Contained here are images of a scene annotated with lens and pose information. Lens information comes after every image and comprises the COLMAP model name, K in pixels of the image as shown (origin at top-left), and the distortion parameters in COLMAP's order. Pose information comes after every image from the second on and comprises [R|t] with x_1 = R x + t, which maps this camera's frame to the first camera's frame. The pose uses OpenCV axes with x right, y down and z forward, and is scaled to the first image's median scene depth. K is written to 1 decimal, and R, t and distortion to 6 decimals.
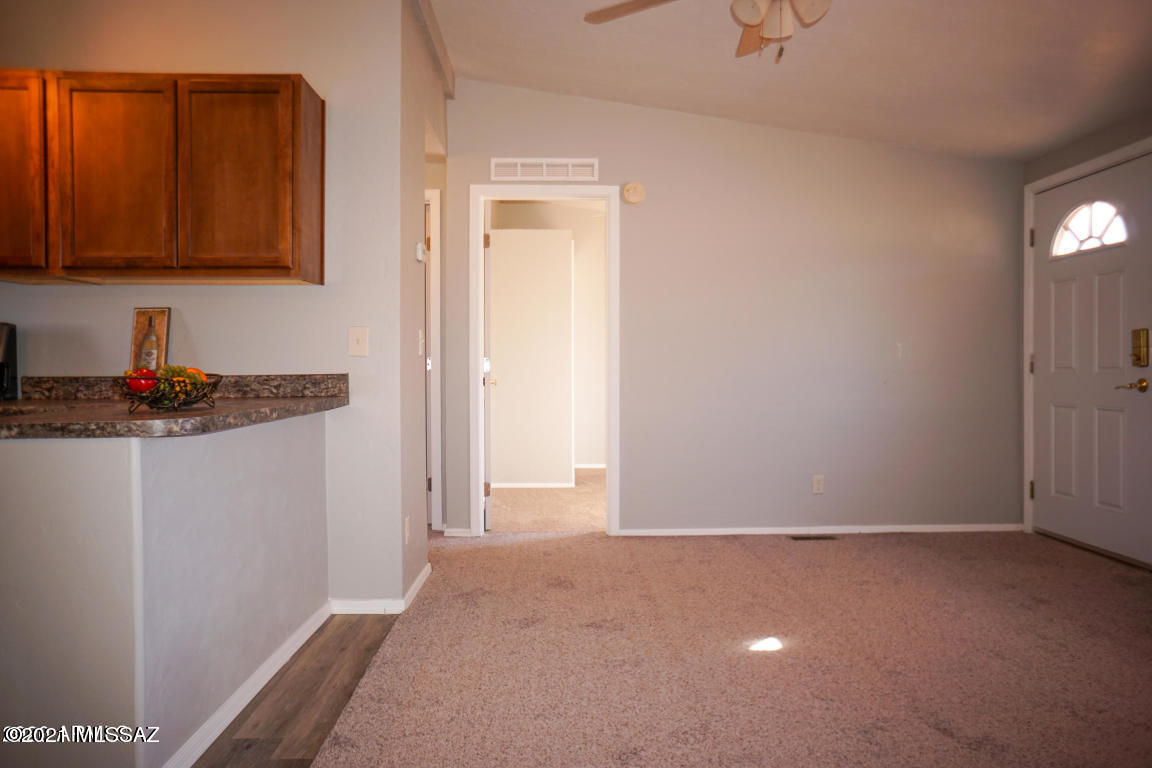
lens RADIAL K [[789.3, 0, 578.7], [0, 789.3, 372.2], [0, 0, 1]] dist [0.004979, 0.001798]
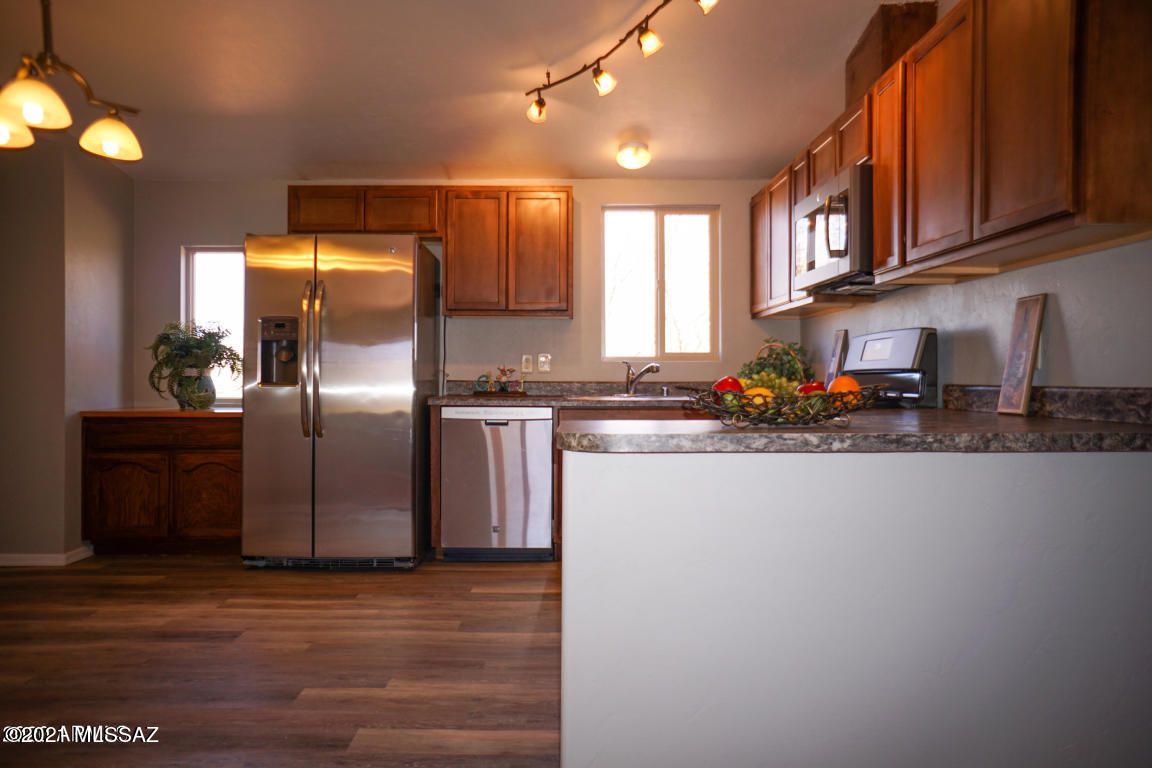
lens RADIAL K [[778.6, 0, 568.6], [0, 778.6, 381.8], [0, 0, 1]] dist [-0.066873, 0.075091]
pose [[-0.025503, 0.010789, -0.999617, 0.213408], [-0.011777, 0.999869, 0.011092, -0.002009], [0.999605, 0.012056, -0.025373, 0.577515]]
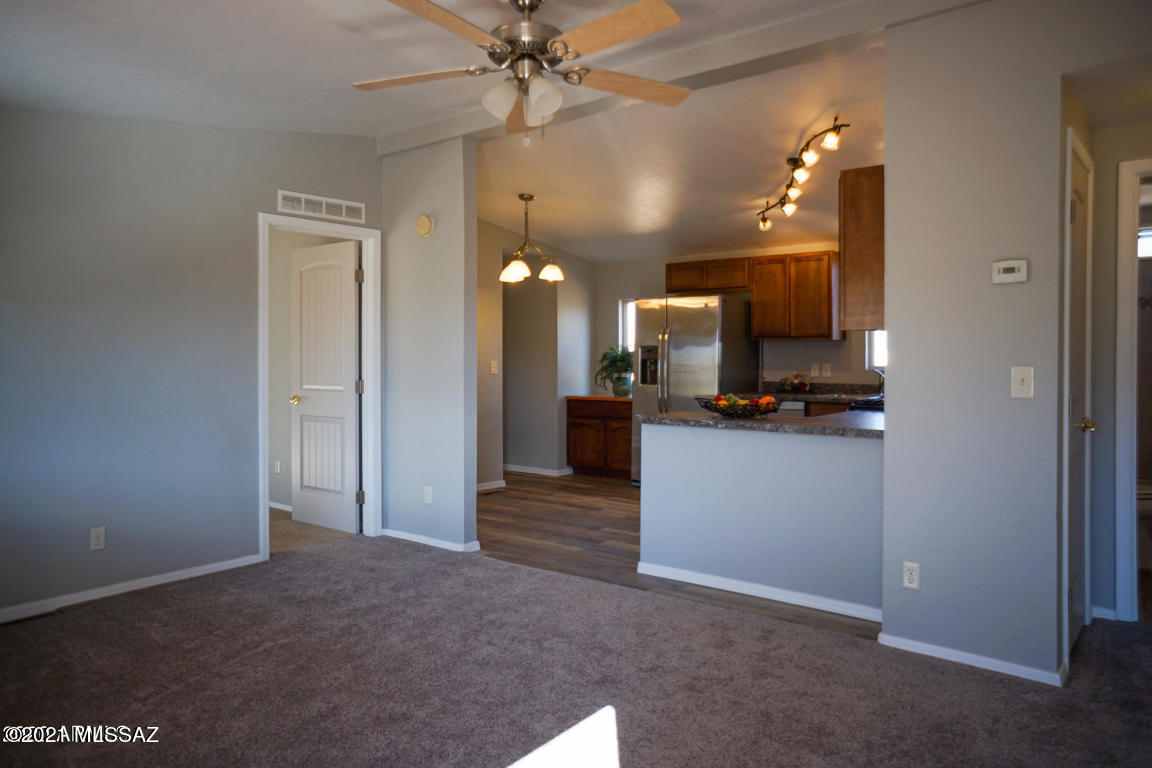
lens RADIAL K [[778.6, 0, 568.6], [0, 778.6, 381.8], [0, 0, 1]] dist [-0.066873, 0.075091]
pose [[-0.656797, 0.031788, -0.753397, 0.964346], [-0.001256, 0.999064, 0.043248, -0.103430], [0.754066, 0.029352, -0.656142, 1.581389]]
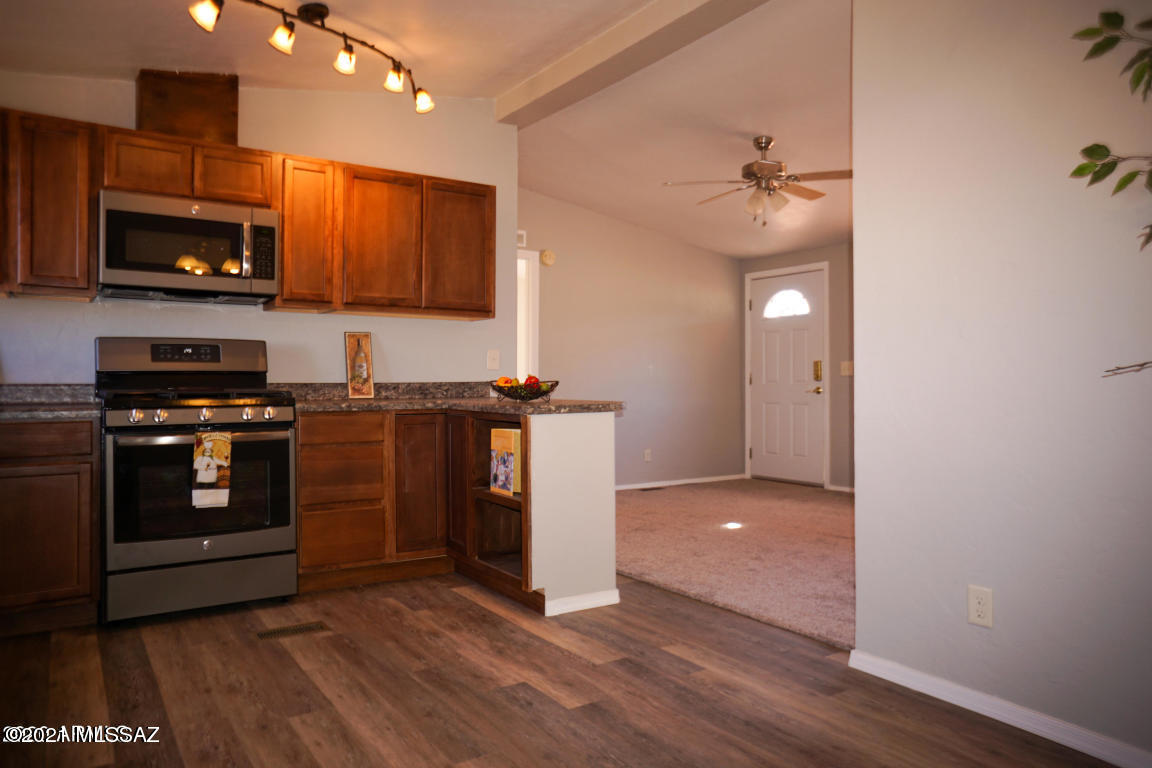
lens RADIAL K [[778.6, 0, 568.6], [0, 778.6, 381.8], [0, 0, 1]] dist [-0.066873, 0.075091]
pose [[0.853461, 0.004934, 0.521133, -0.929159], [0.000009, 0.999955, -0.009483, 0.016332], [-0.521156, 0.008098, 0.853423, -0.326056]]
